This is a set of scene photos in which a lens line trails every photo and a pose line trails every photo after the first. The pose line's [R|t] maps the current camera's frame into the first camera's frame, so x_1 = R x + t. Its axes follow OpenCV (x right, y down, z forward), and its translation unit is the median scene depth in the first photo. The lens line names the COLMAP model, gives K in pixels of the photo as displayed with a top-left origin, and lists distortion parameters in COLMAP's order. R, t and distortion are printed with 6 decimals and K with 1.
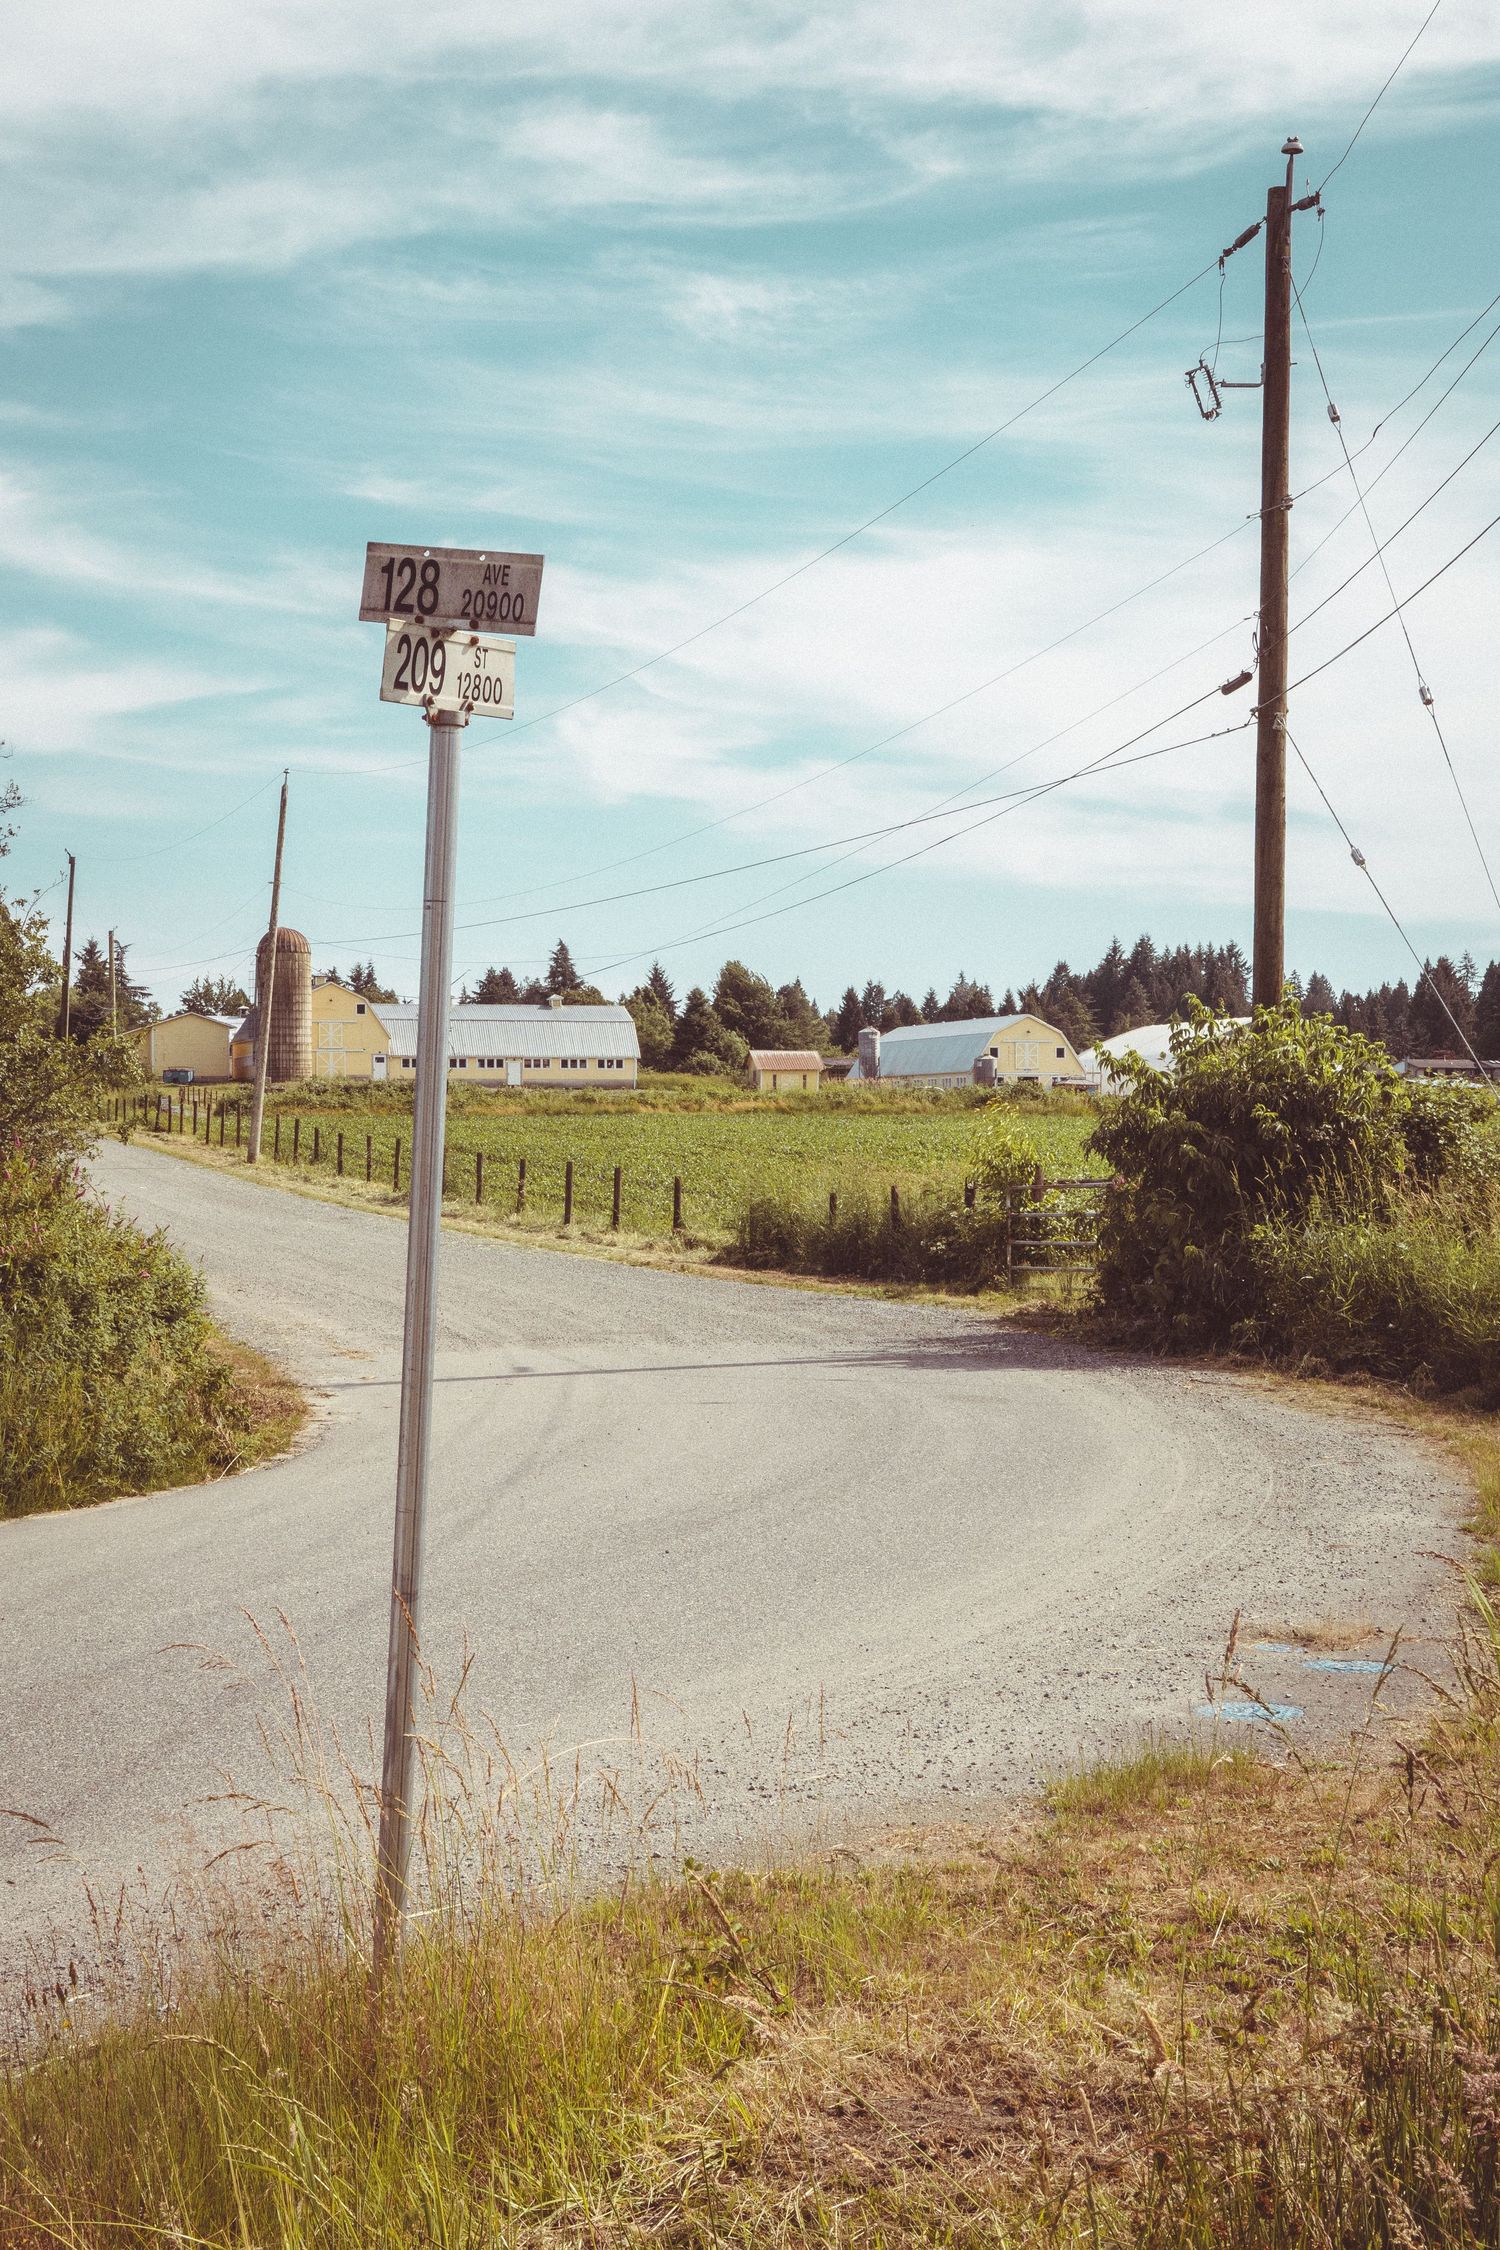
lens RADIAL K [[3462.8, 0, 743.8], [0, 3462.8, 1125.8], [0, 0, 1]] dist [0.012732, 0.000000]
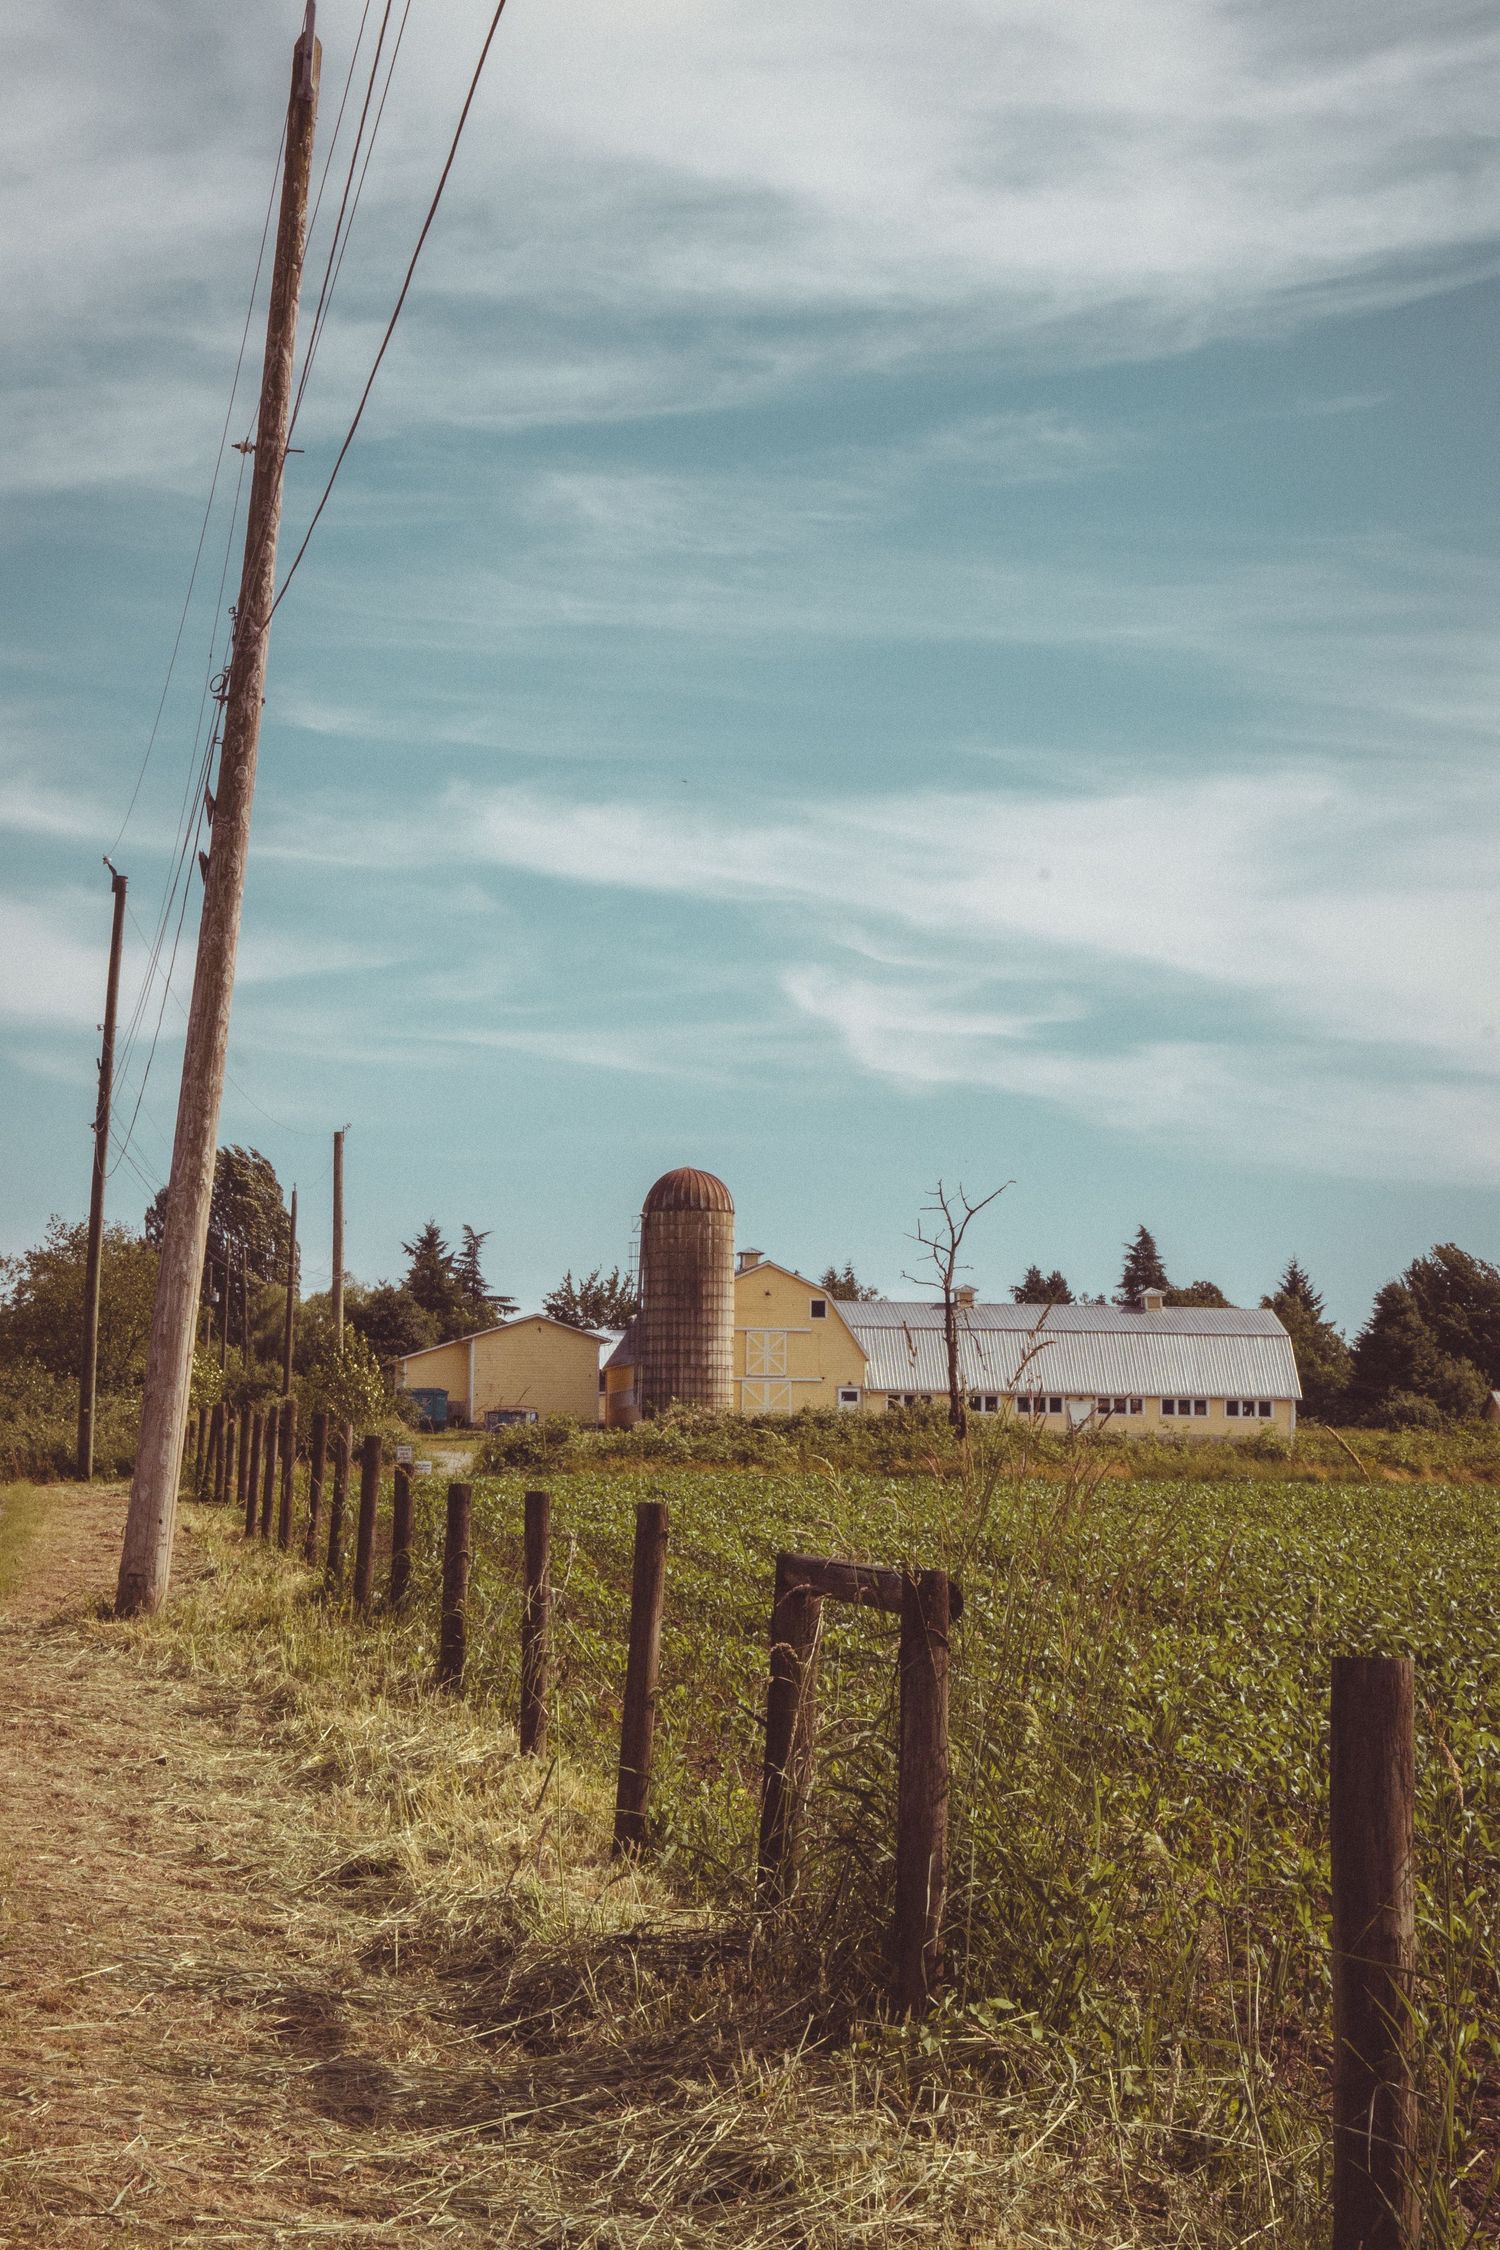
lens RADIAL K [[4796.1, 0, 679.6], [0, 4796.1, 1111.9], [0, 0, 1]] dist [0.470085, 0.000000]
pose [[0.989507, 0.000420, -0.144483, -0.015835], [-0.012622, 0.996424, -0.083542, 0.001301], [0.143931, 0.084489, 0.985974, 0.187458]]
